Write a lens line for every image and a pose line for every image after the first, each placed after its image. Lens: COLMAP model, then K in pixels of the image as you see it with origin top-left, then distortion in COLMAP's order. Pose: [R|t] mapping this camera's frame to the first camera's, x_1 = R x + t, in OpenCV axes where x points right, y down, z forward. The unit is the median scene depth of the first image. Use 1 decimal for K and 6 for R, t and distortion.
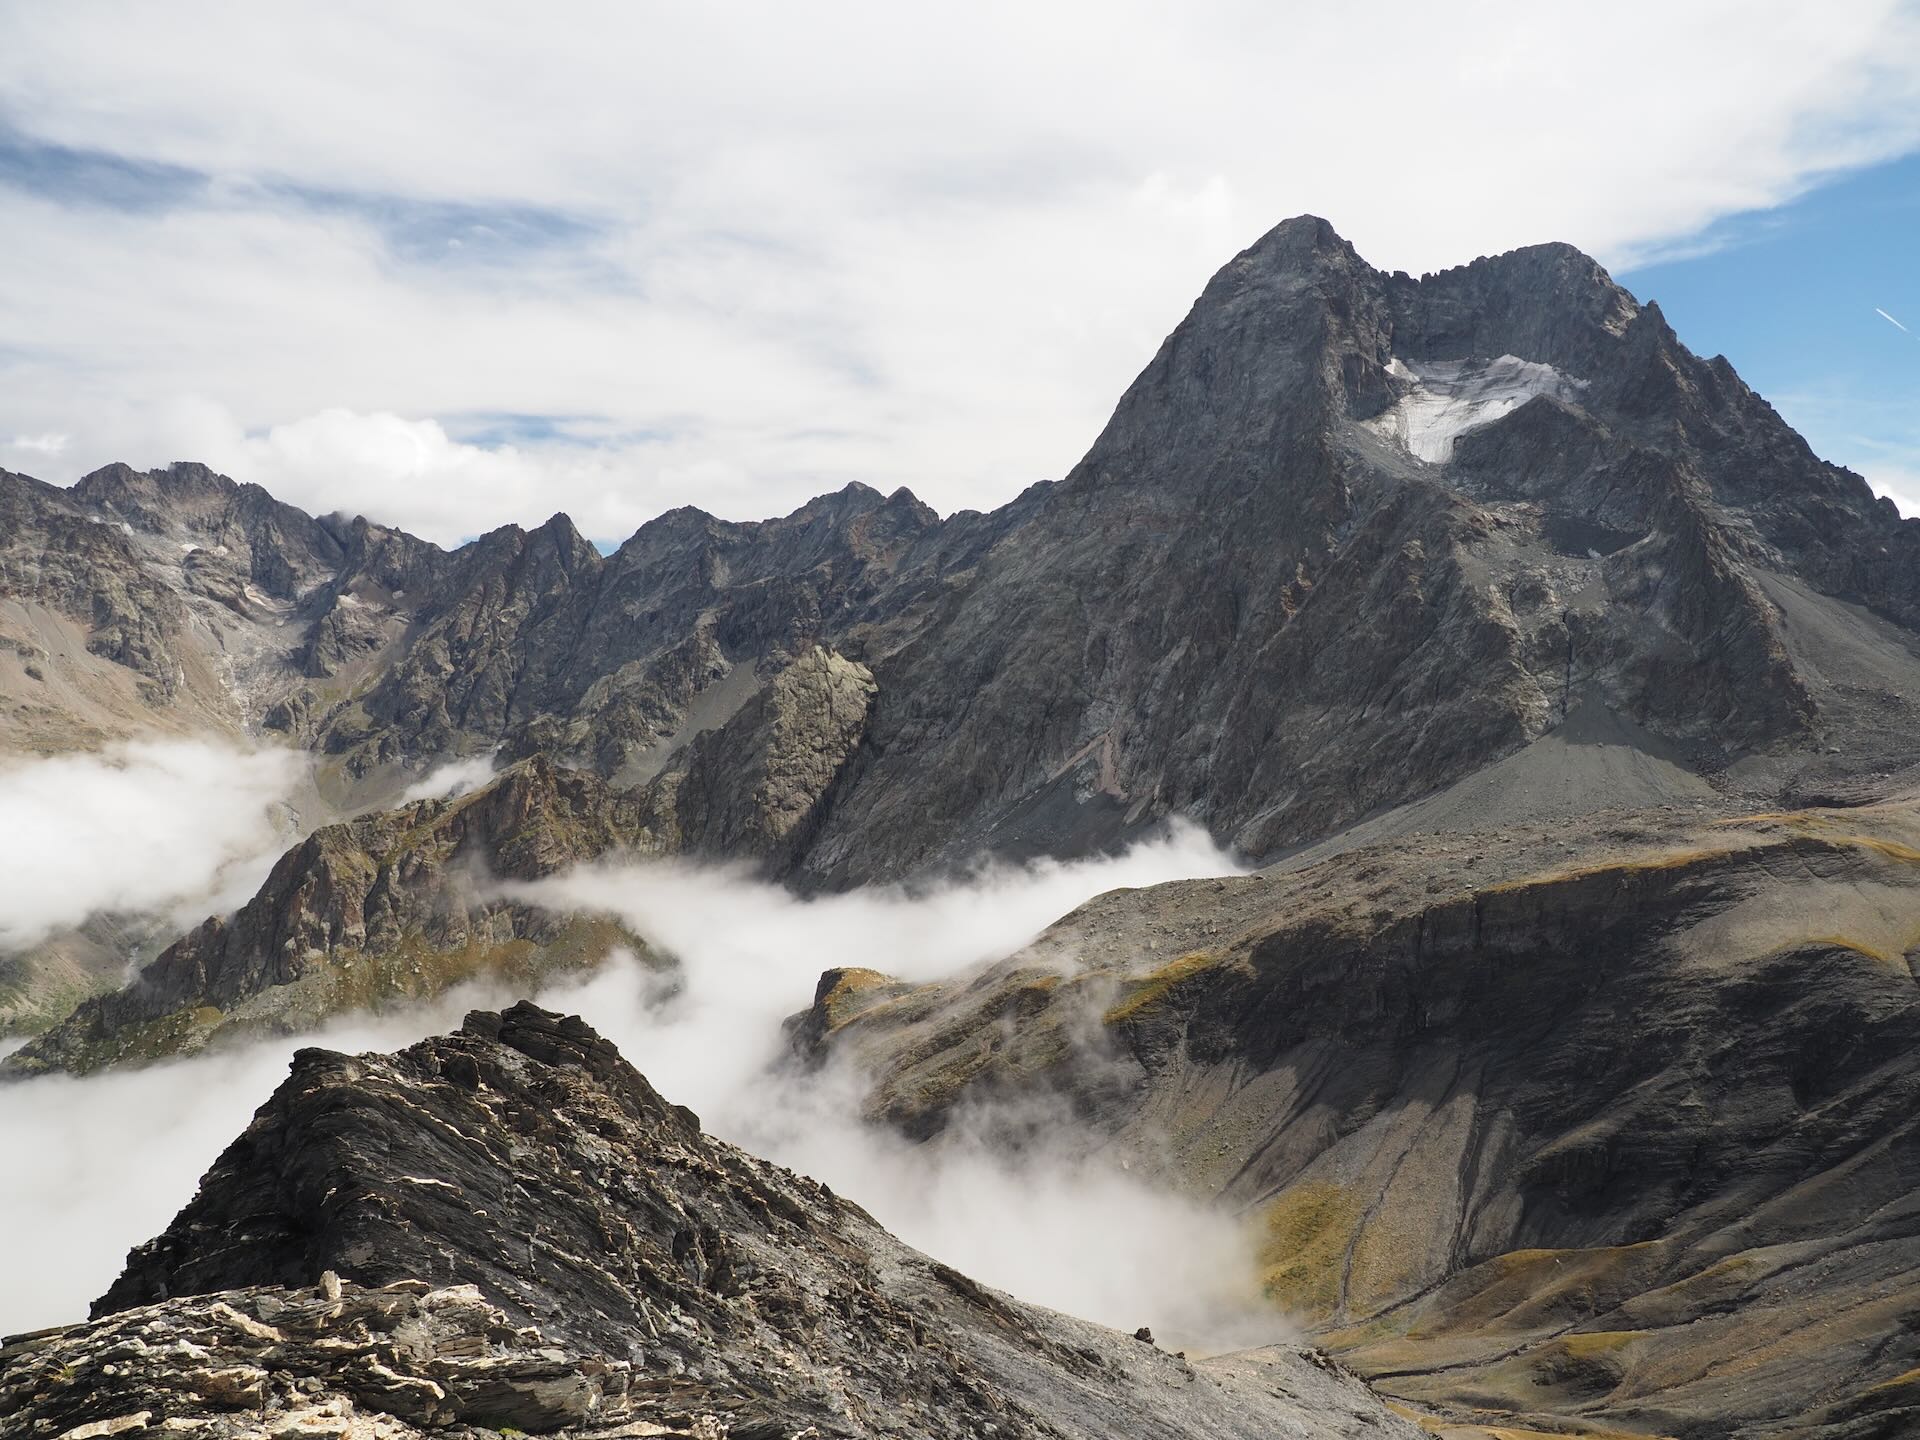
lens RADIAL K [[1406.3, 0, 939.9], [0, 1406.3, 697.4], [0, 0, 1]] dist [-0.047158, 0.029212]
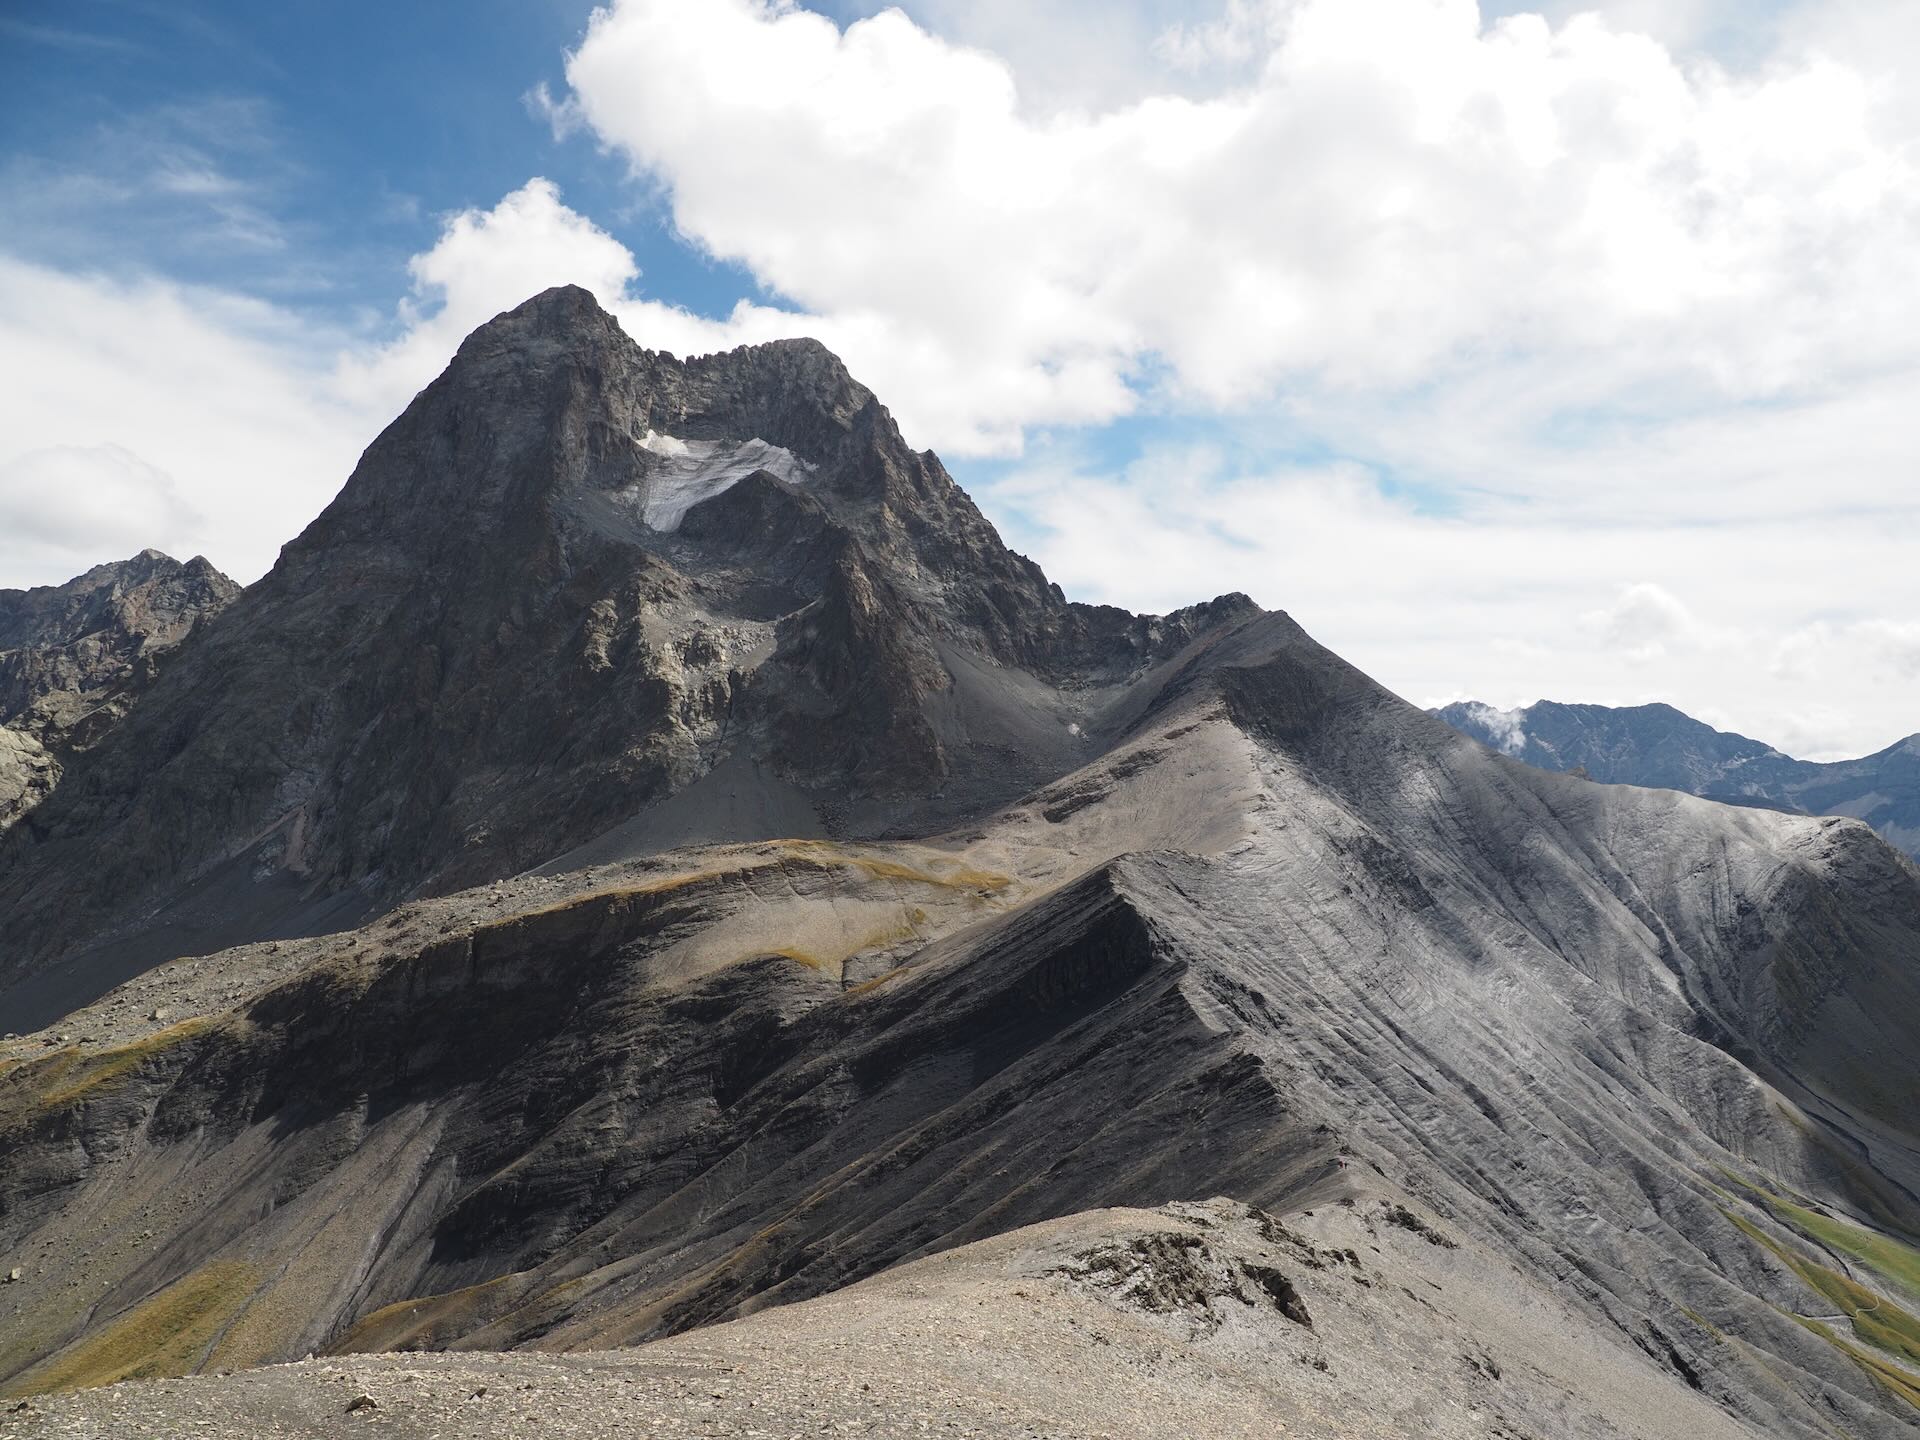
lens RADIAL K [[1406.3, 0, 980.3], [0, 1406.3, 717.5], [0, 0, 1]] dist [-0.047158, 0.029212]
pose [[0.914928, 0.016853, 0.403264, 0.153758], [0.010178, 0.997847, -0.064794, 0.030987], [-0.403488, 0.063386, 0.912787, 0.000260]]
